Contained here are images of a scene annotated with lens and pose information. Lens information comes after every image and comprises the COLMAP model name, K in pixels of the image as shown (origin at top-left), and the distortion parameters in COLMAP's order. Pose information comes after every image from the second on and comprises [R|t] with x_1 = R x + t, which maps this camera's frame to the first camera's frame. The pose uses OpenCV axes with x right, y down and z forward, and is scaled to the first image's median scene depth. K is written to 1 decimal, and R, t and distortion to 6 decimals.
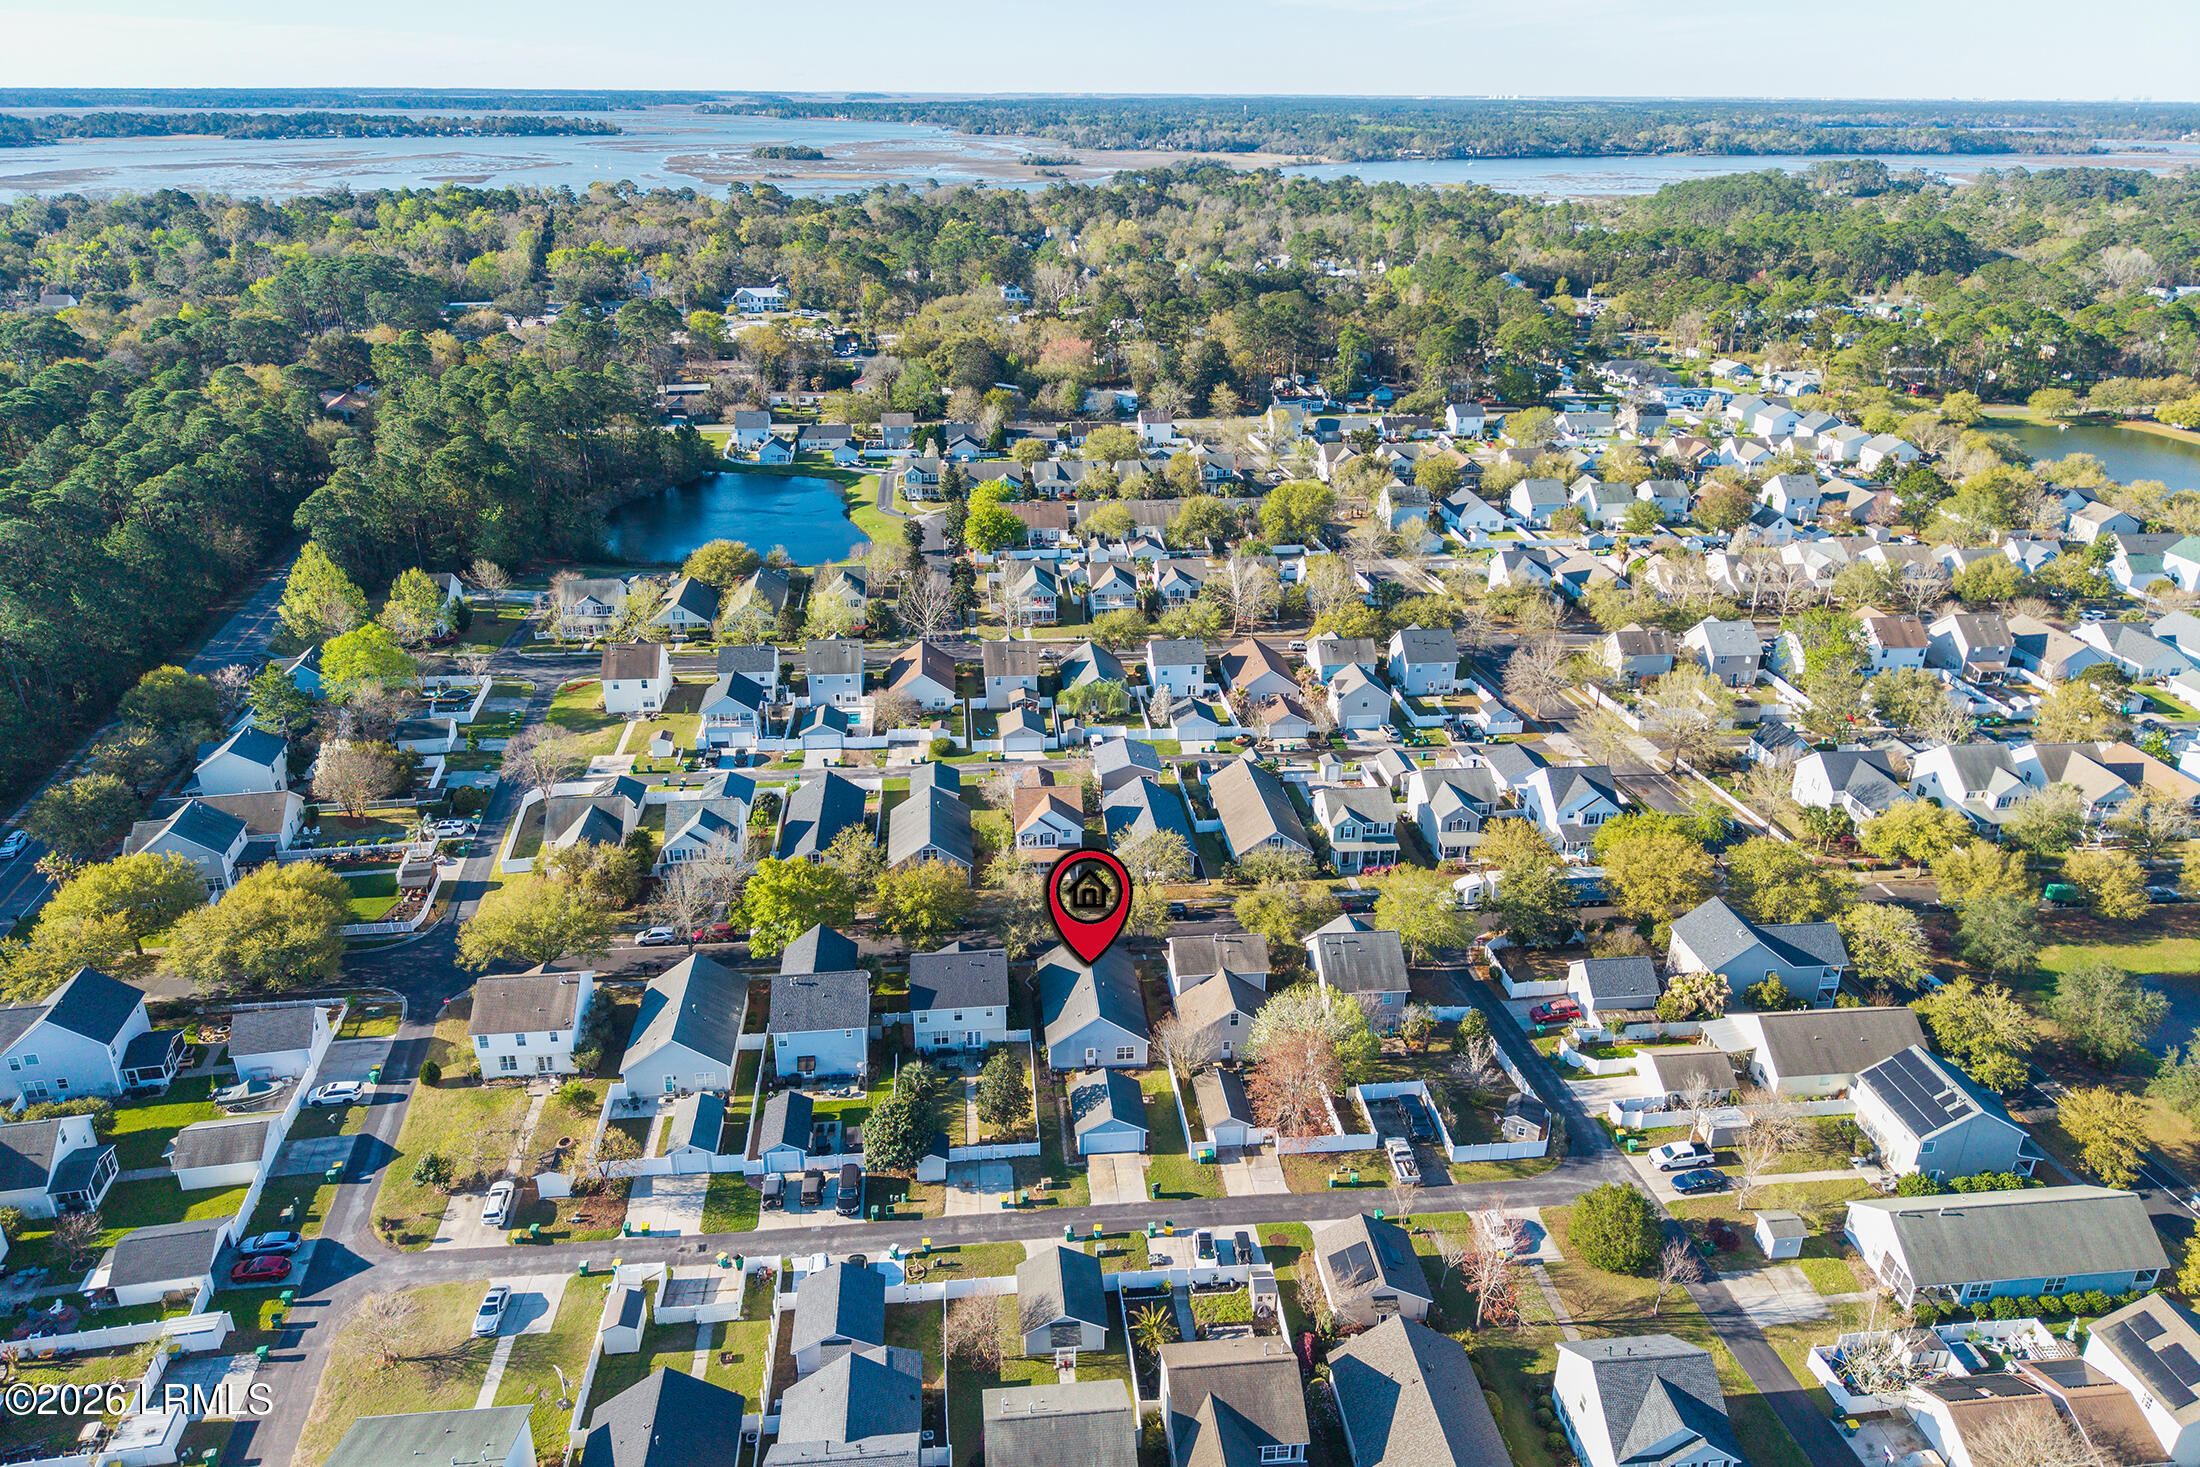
lens RADIAL K [[1468.7, 0, 1094.8], [0, 1468.7, 735.2], [0, 0, 1]] dist [0.021666, -0.023096]
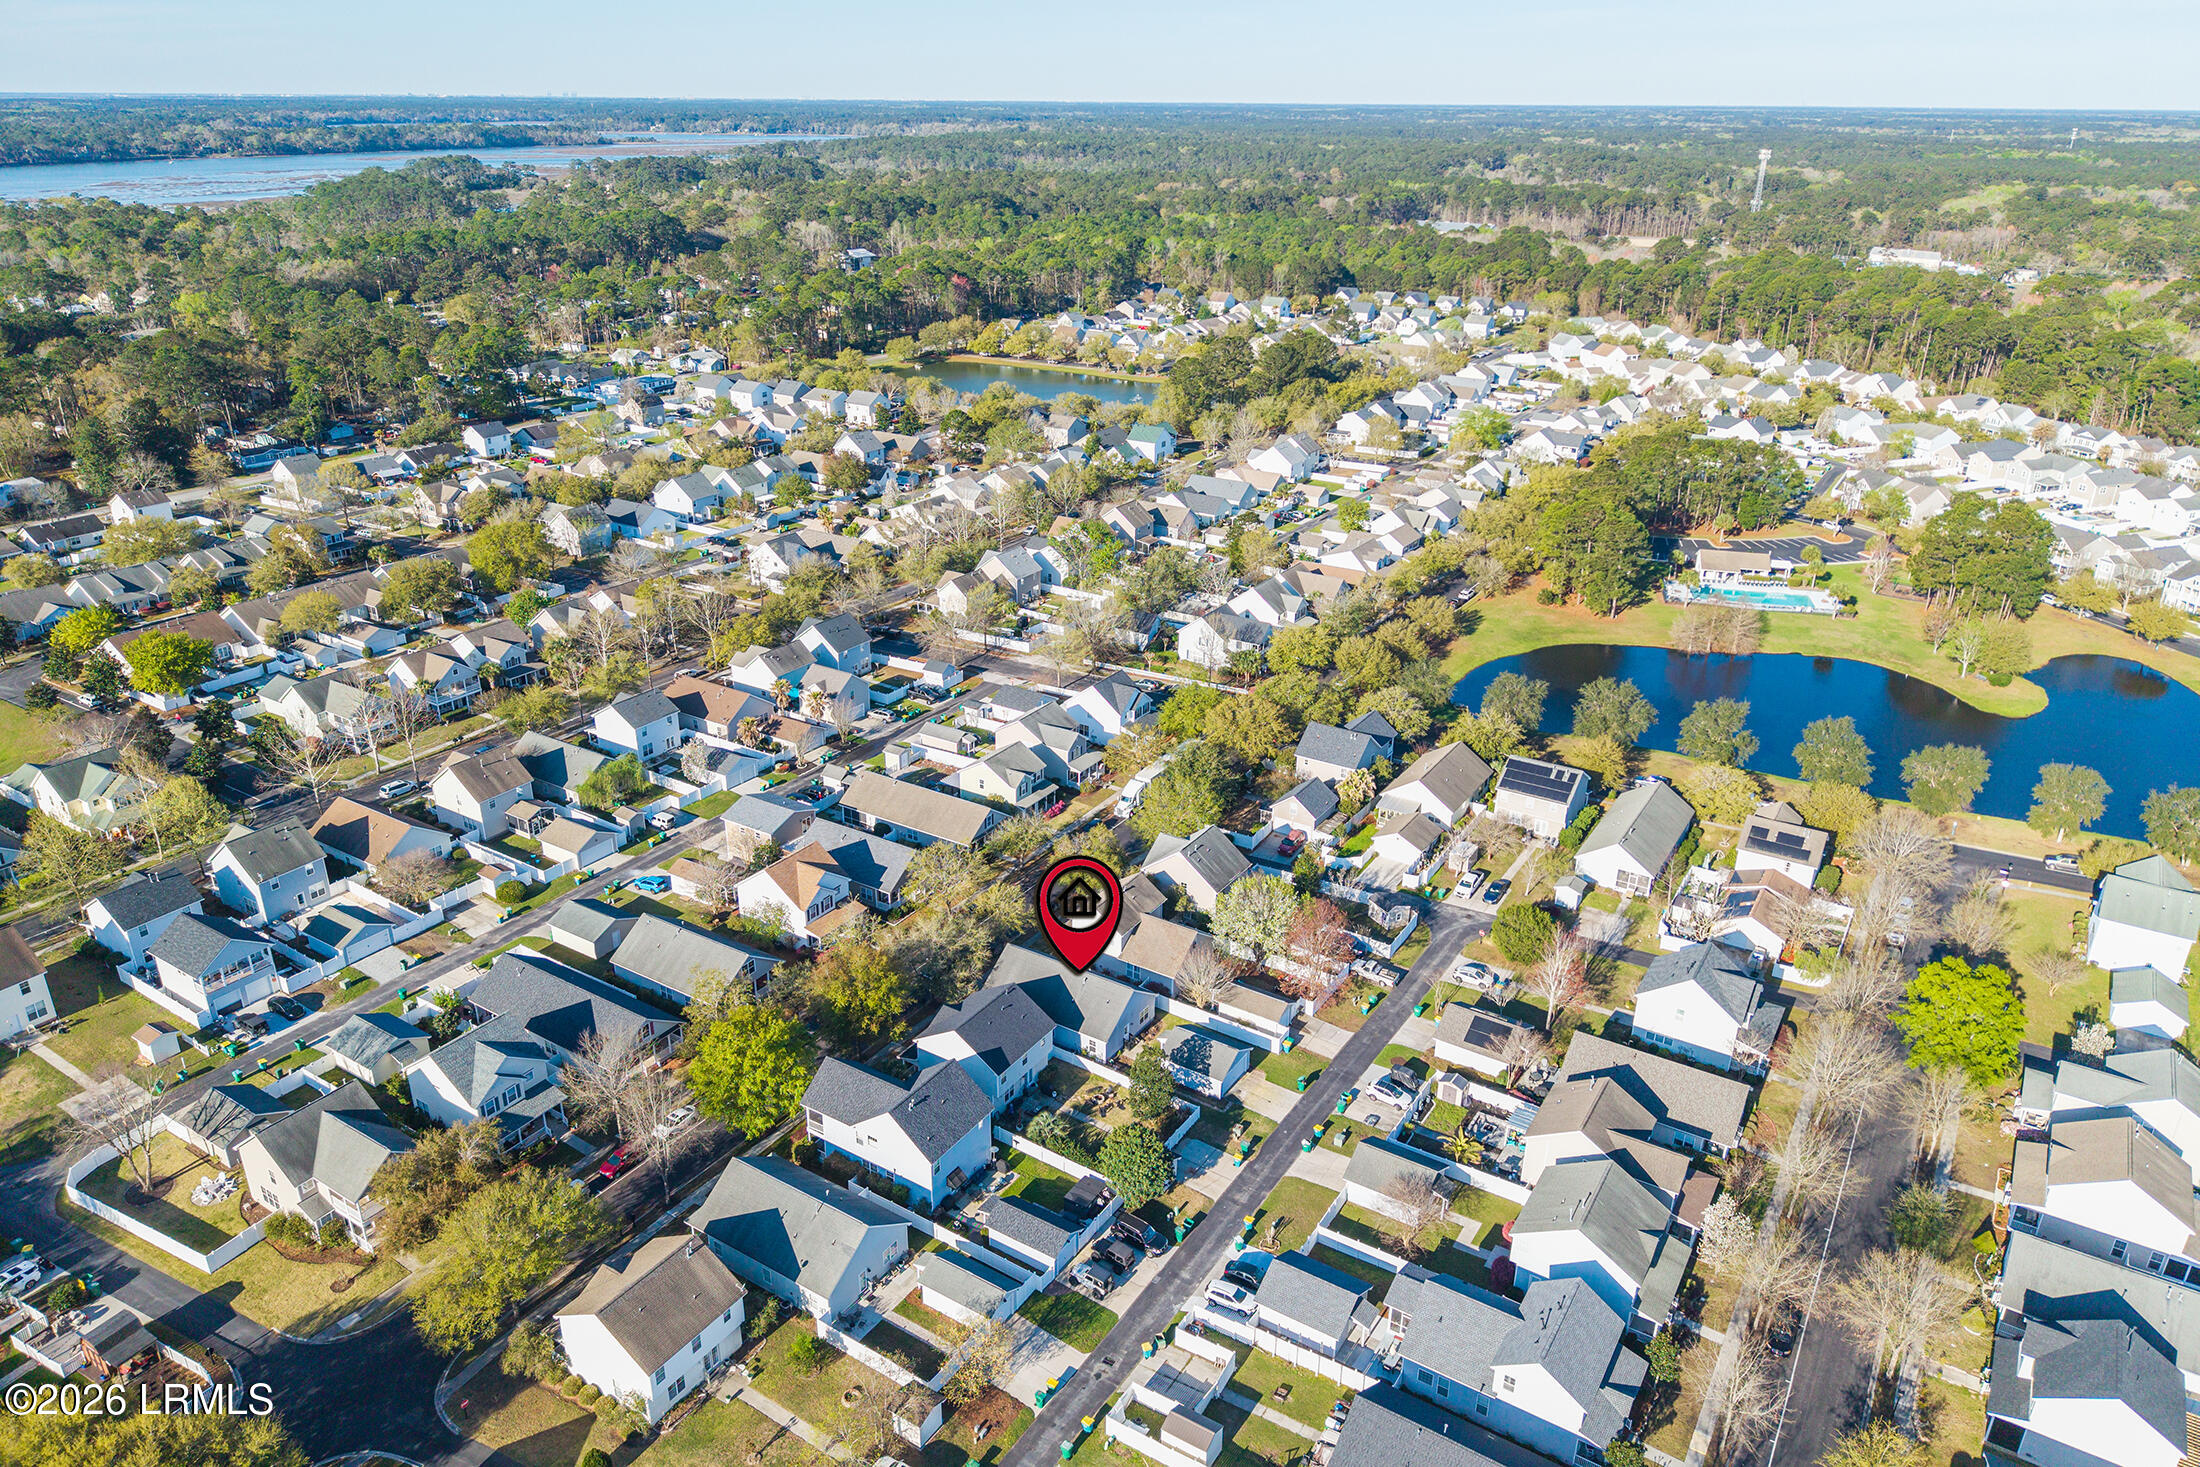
lens RADIAL K [[1468.7, 0, 1094.8], [0, 1468.7, 735.2], [0, 0, 1]] dist [0.021666, -0.023096]
pose [[0.623542, -0.312657, 0.716548, -0.467236], [0.310902, 0.940124, 0.139664, -0.088951], [-0.717311, 0.135690, 0.683413, 0.183206]]
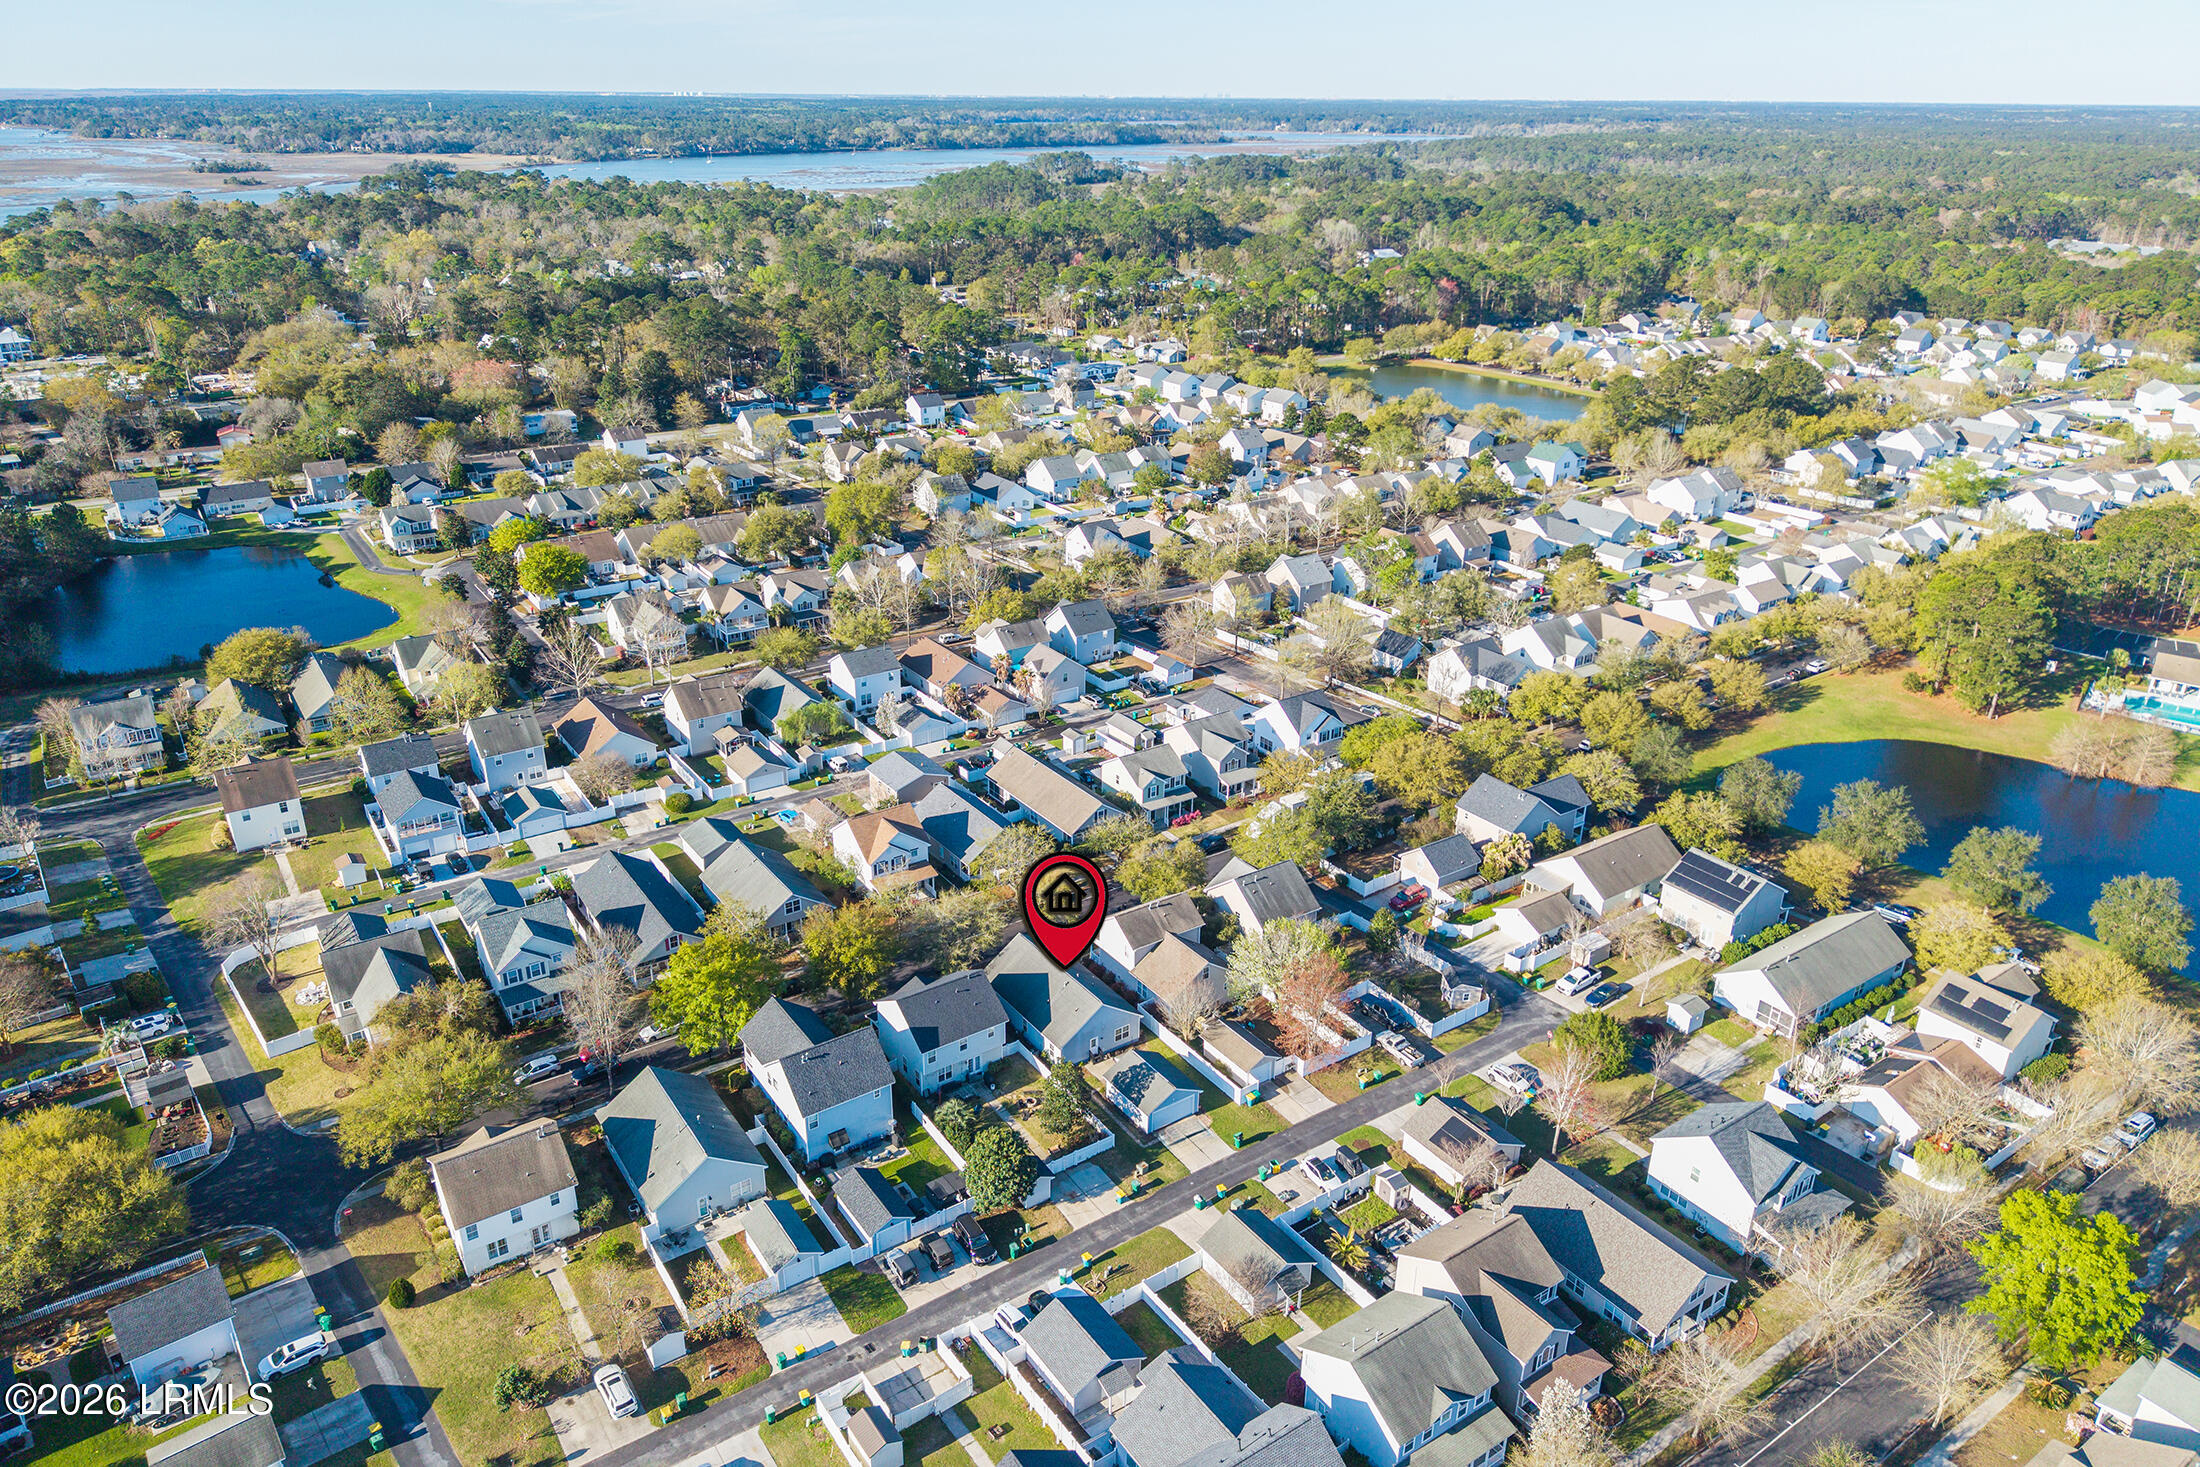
lens RADIAL K [[1468.7, 0, 1094.8], [0, 1468.7, 735.2], [0, 0, 1]] dist [0.021666, -0.023096]
pose [[0.877666, -0.192170, 0.439059, -0.273300], [0.191327, 0.980417, 0.046658, -0.027021], [-0.439427, 0.043054, 0.897246, 0.050303]]
